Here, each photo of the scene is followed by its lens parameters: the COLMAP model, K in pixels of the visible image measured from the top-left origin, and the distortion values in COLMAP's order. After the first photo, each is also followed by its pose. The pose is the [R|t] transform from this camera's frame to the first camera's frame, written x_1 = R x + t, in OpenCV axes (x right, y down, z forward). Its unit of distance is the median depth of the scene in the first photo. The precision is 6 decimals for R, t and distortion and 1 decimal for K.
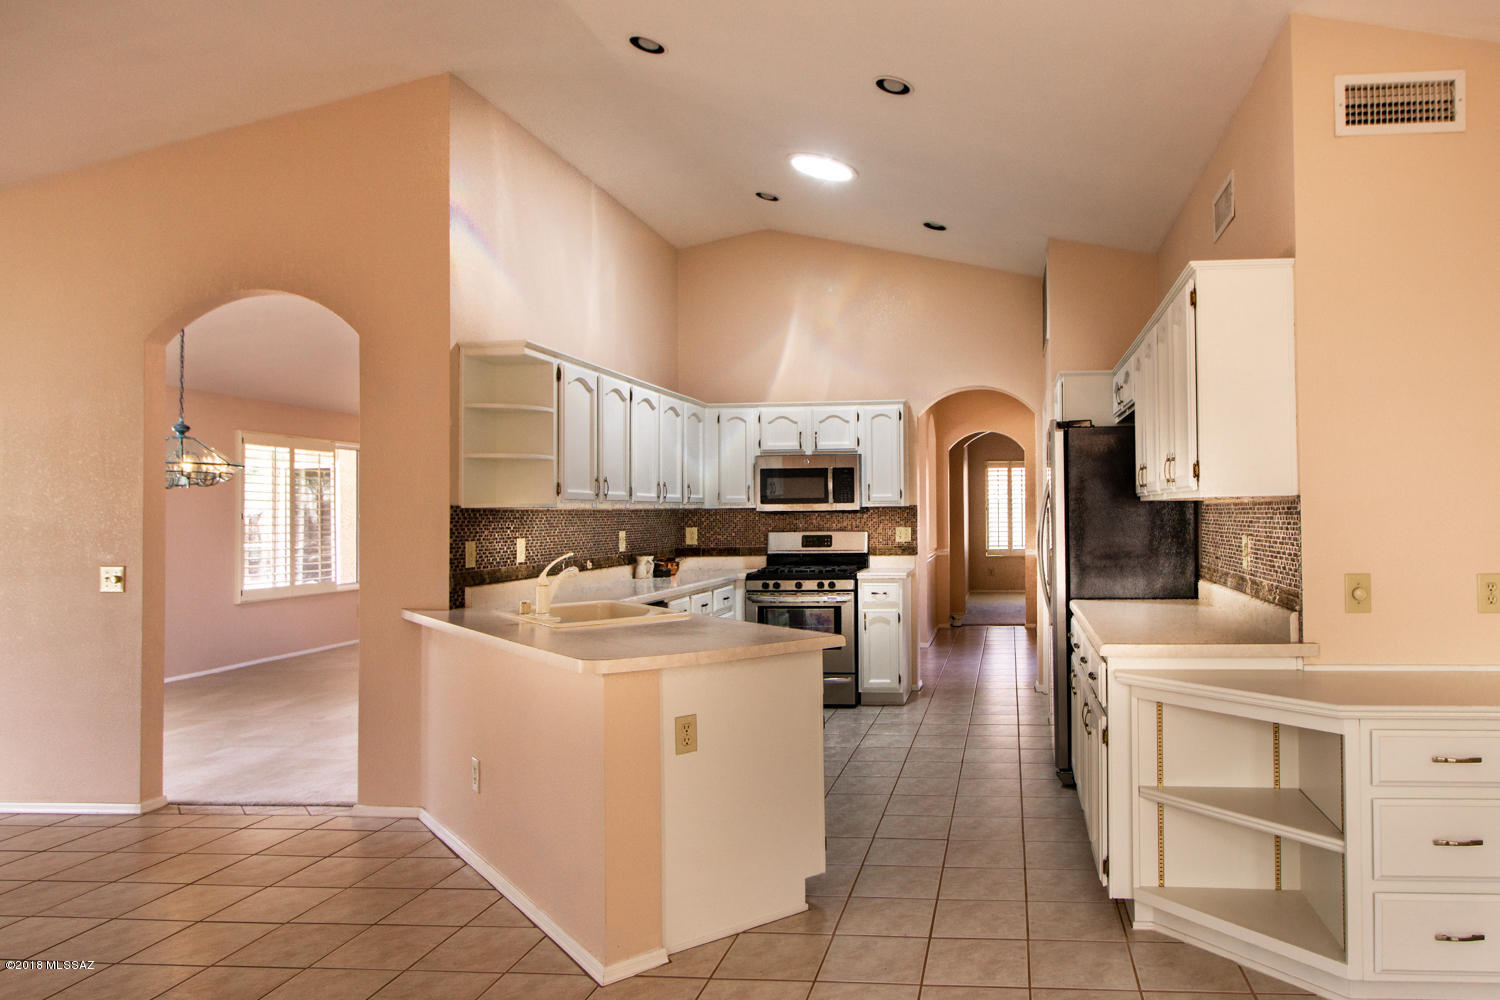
lens RADIAL K [[958.4, 0, 917.0], [0, 958.4, 493.0], [0, 0, 1]] dist [0.005245, 0.001653]
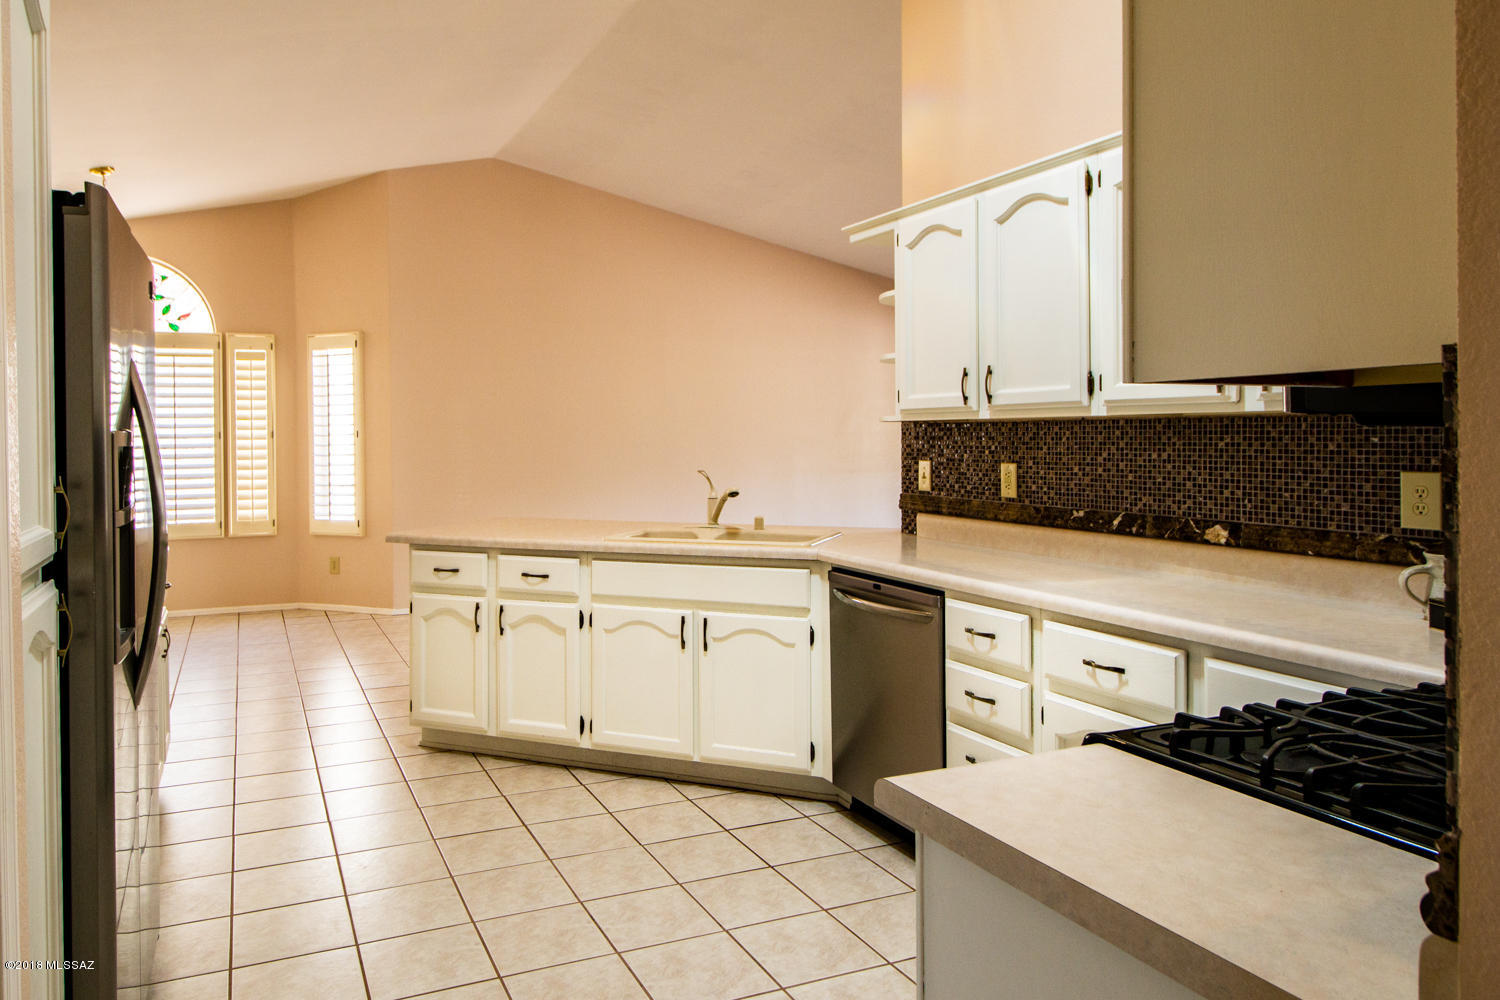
lens RADIAL K [[1074.2, 0, 710.0], [0, 1074.2, 431.6], [0, 0, 1]] dist [0.009392, 0.002209]
pose [[-0.874756, 0.005443, -0.484534, 0.115671], [0.016899, 0.999671, -0.019279, 0.027395], [0.484269, -0.025052, -0.874560, 1.203764]]
